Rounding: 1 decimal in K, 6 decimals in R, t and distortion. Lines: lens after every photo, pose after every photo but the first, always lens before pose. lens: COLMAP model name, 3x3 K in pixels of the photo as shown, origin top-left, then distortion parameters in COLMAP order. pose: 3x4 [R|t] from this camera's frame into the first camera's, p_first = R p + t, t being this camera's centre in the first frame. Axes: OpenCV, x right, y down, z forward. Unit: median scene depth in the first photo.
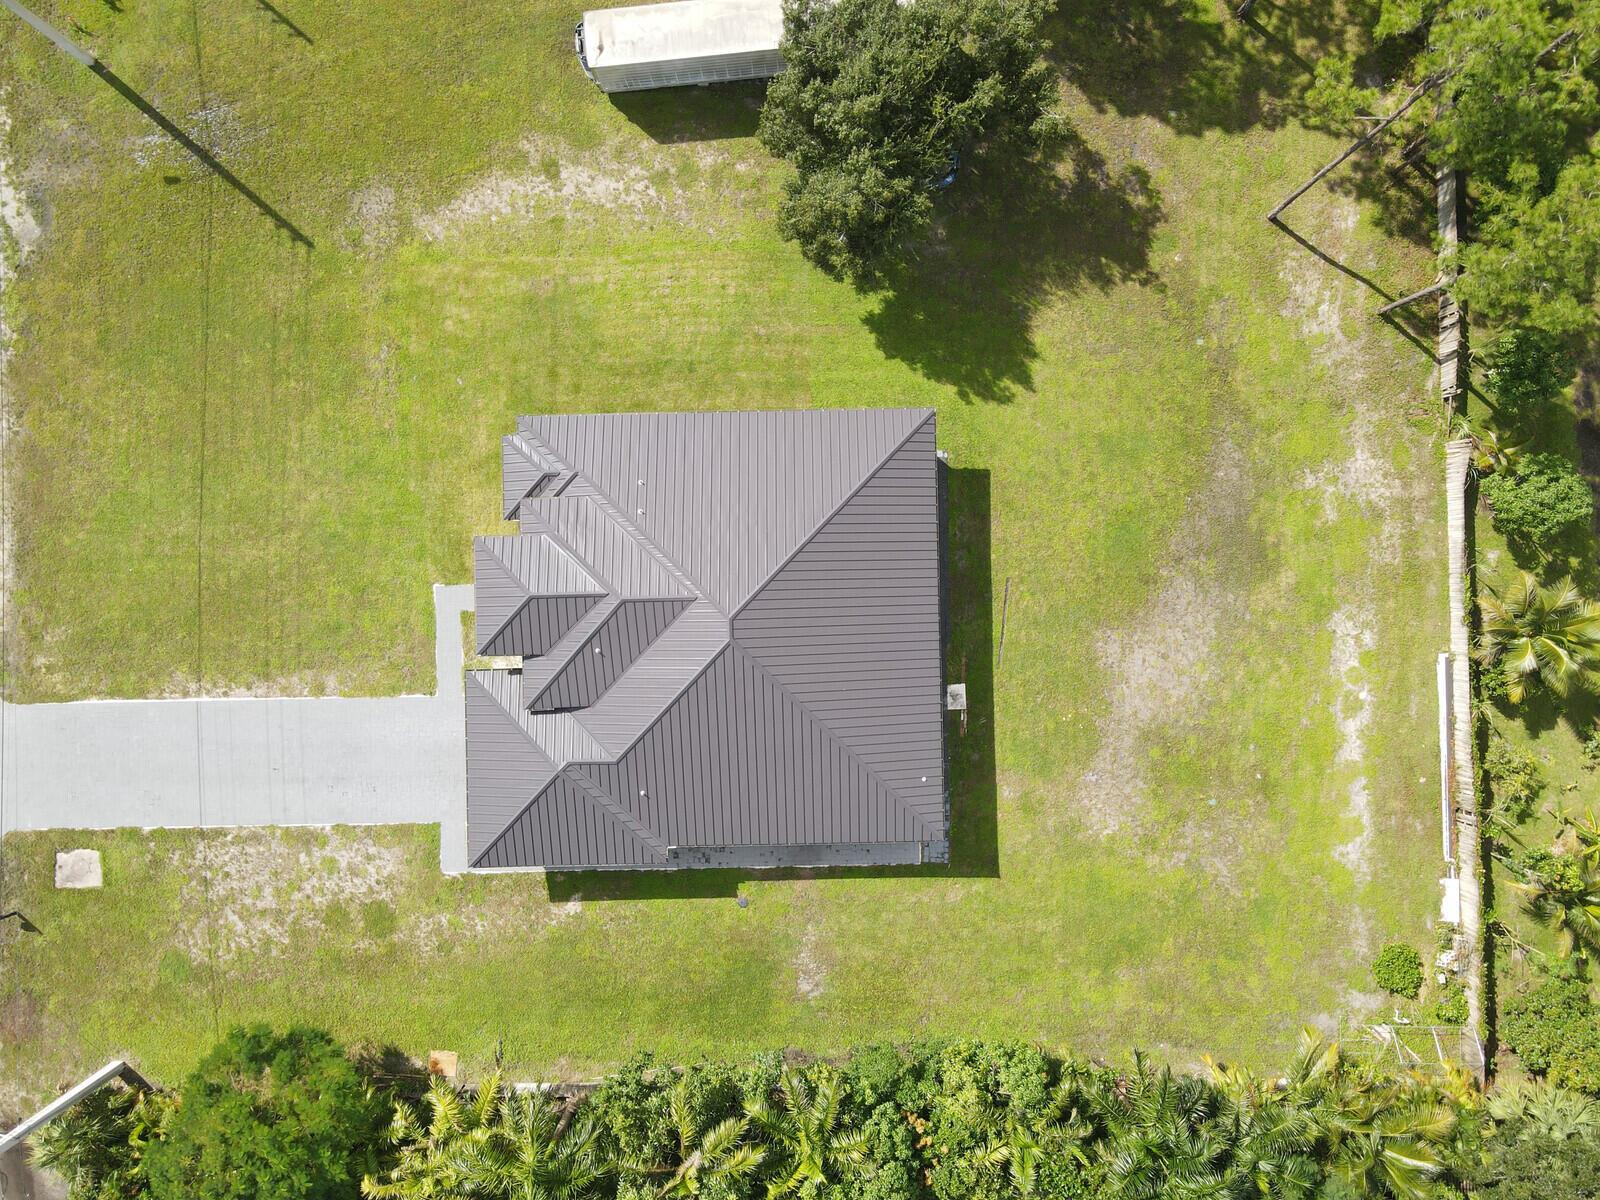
lens RADIAL K [[1170.4, 0, 805.9], [0, 1170.4, 596.6], [0, 0, 1]] dist [0.008294, 0.009951]
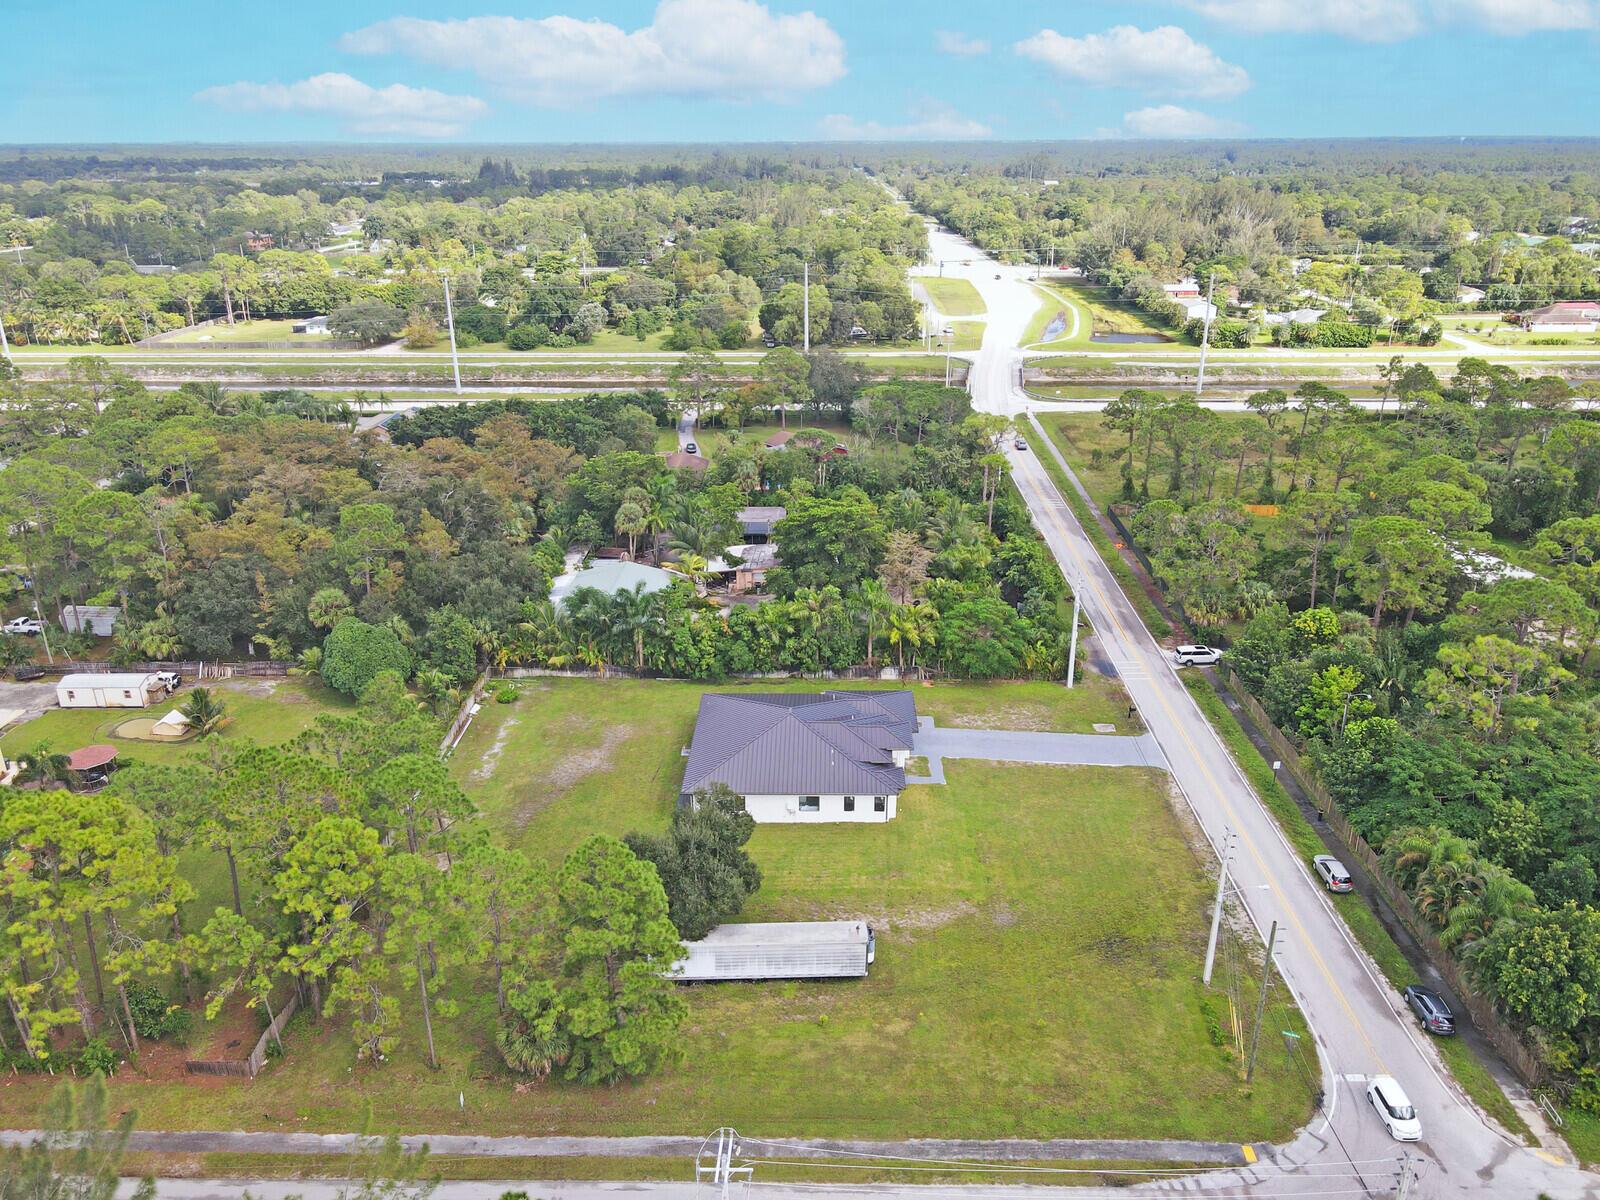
lens RADIAL K [[1187.5, 0, 805.2], [0, 1187.5, 585.7], [0, 0, 1]] dist [0.004829, 0.023829]
pose [[-0.999338, -0.010376, 0.034865, -0.149024], [0.036279, -0.354507, 0.934349, -1.722585], [0.002666, 0.934996, 0.354648, -0.006019]]
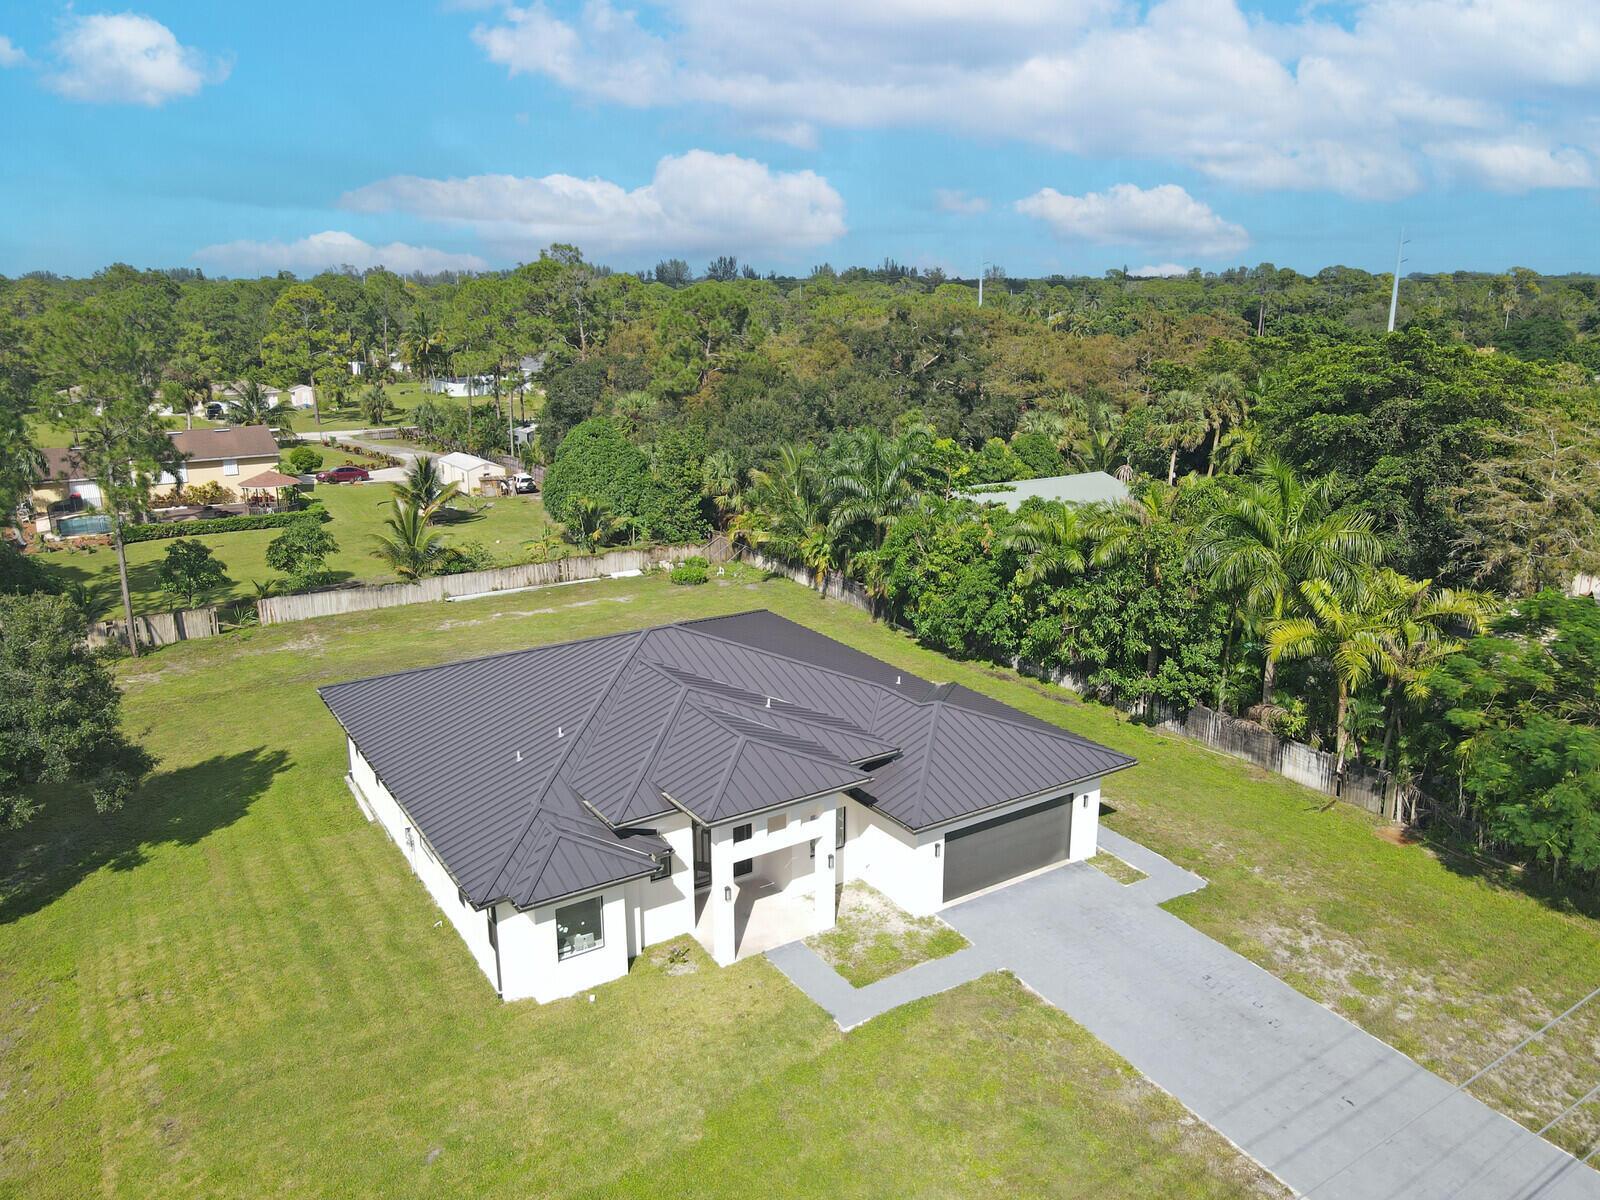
lens RADIAL K [[1170.4, 0, 805.9], [0, 1170.4, 596.6], [0, 0, 1]] dist [0.008294, 0.009951]
pose [[-0.525023, -0.232911, 0.818598, -0.672200], [0.851059, -0.151661, 0.502691, -0.249418], [0.007067, 0.960599, 0.277847, 0.654878]]
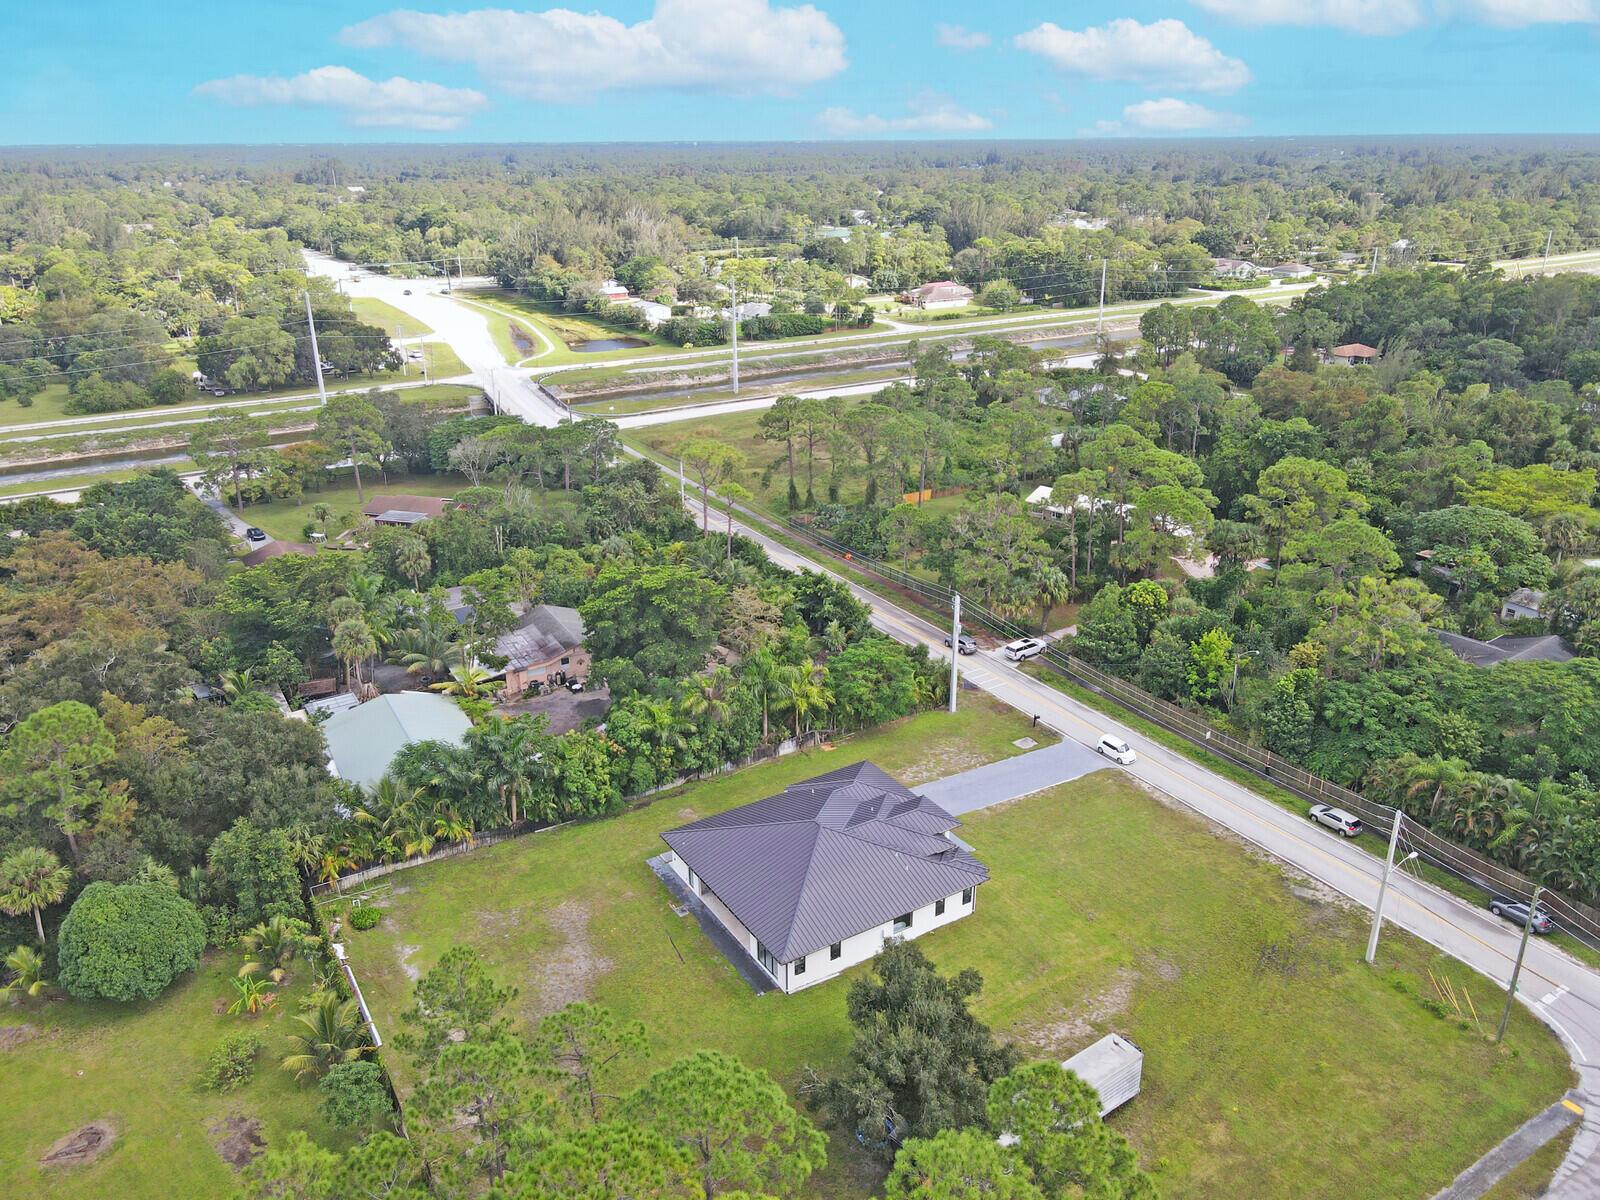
lens RADIAL K [[1183.3, 0, 804.7], [0, 1183.3, 598.3], [0, 0, 1]] dist [0.005848, 0.009602]
pose [[-0.857571, 0.193080, -0.476752, 0.678775], [-0.514323, -0.309934, 0.799633, -1.180375], [0.006631, 0.930947, 0.365095, -0.011553]]
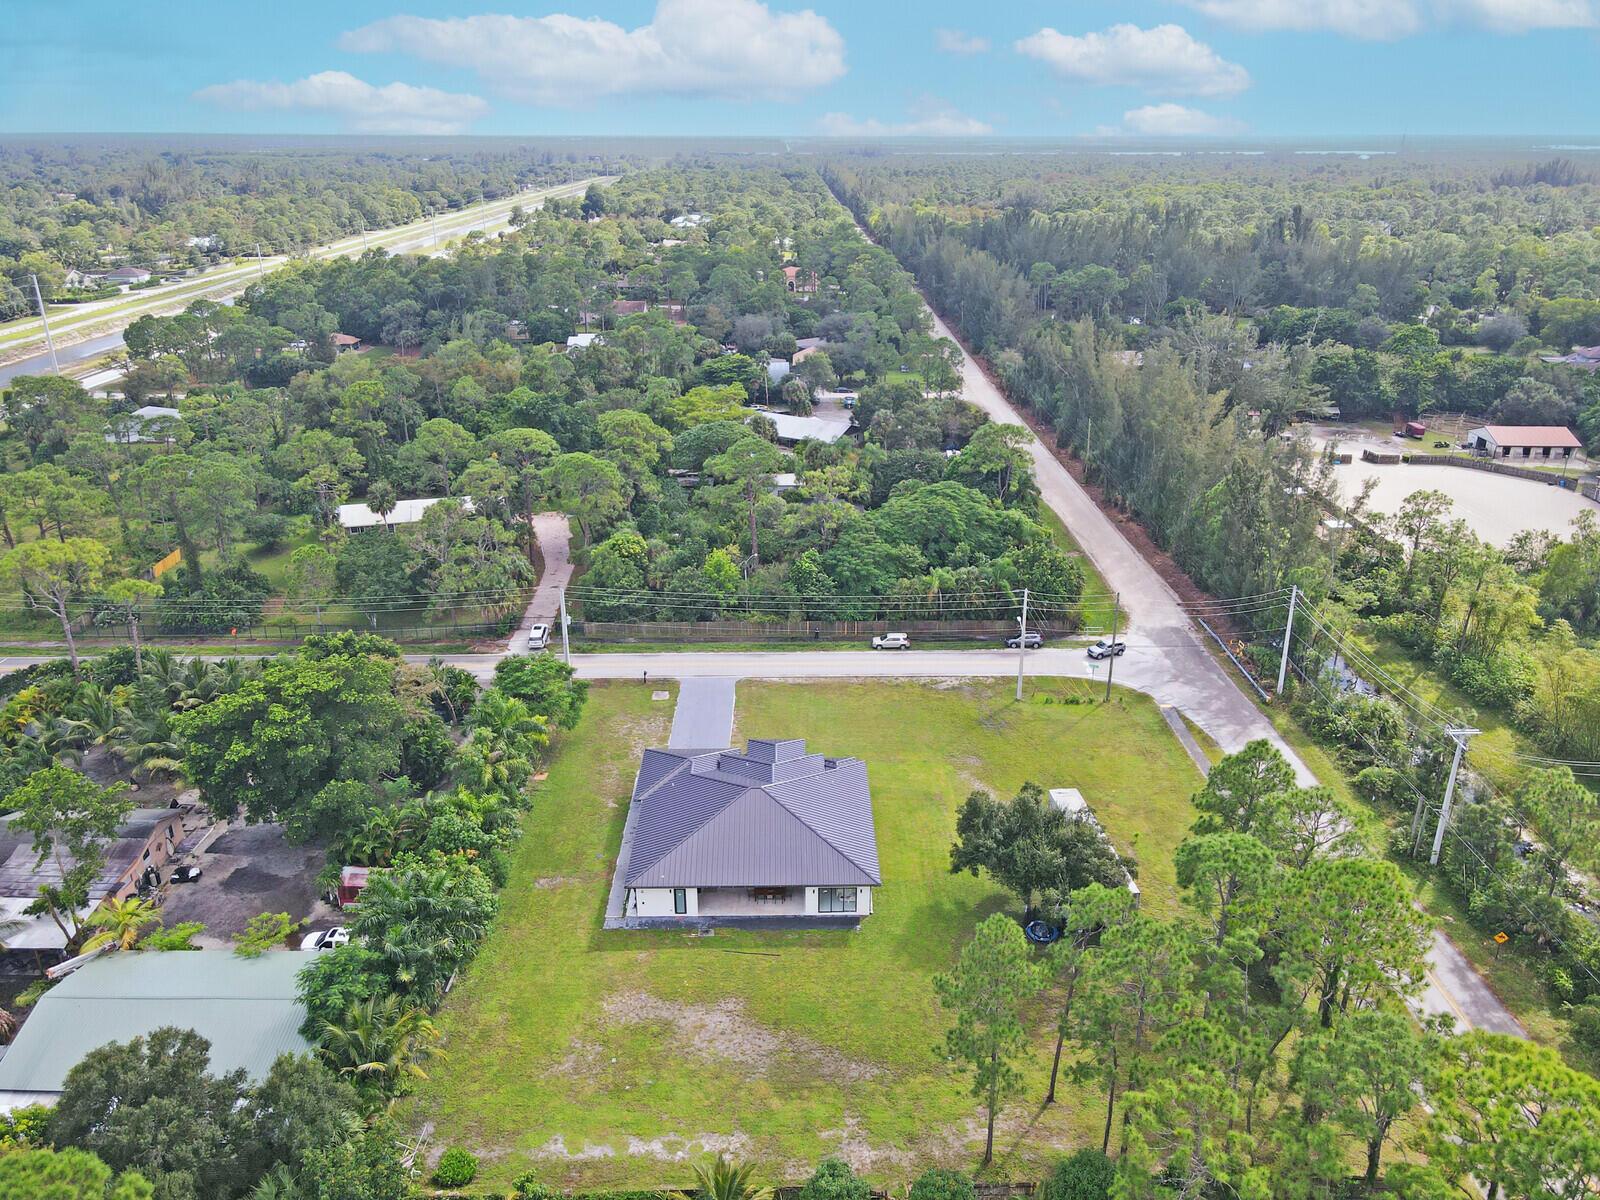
lens RADIAL K [[1187.5, 0, 805.2], [0, 1187.5, 585.7], [0, 0, 1]] dist [0.004829, 0.023829]
pose [[-0.003003, 0.359912, -0.932982, 1.447156], [-0.999995, -0.000466, 0.003039, -0.052570], [0.000659, 0.932986, 0.359911, -0.018222]]
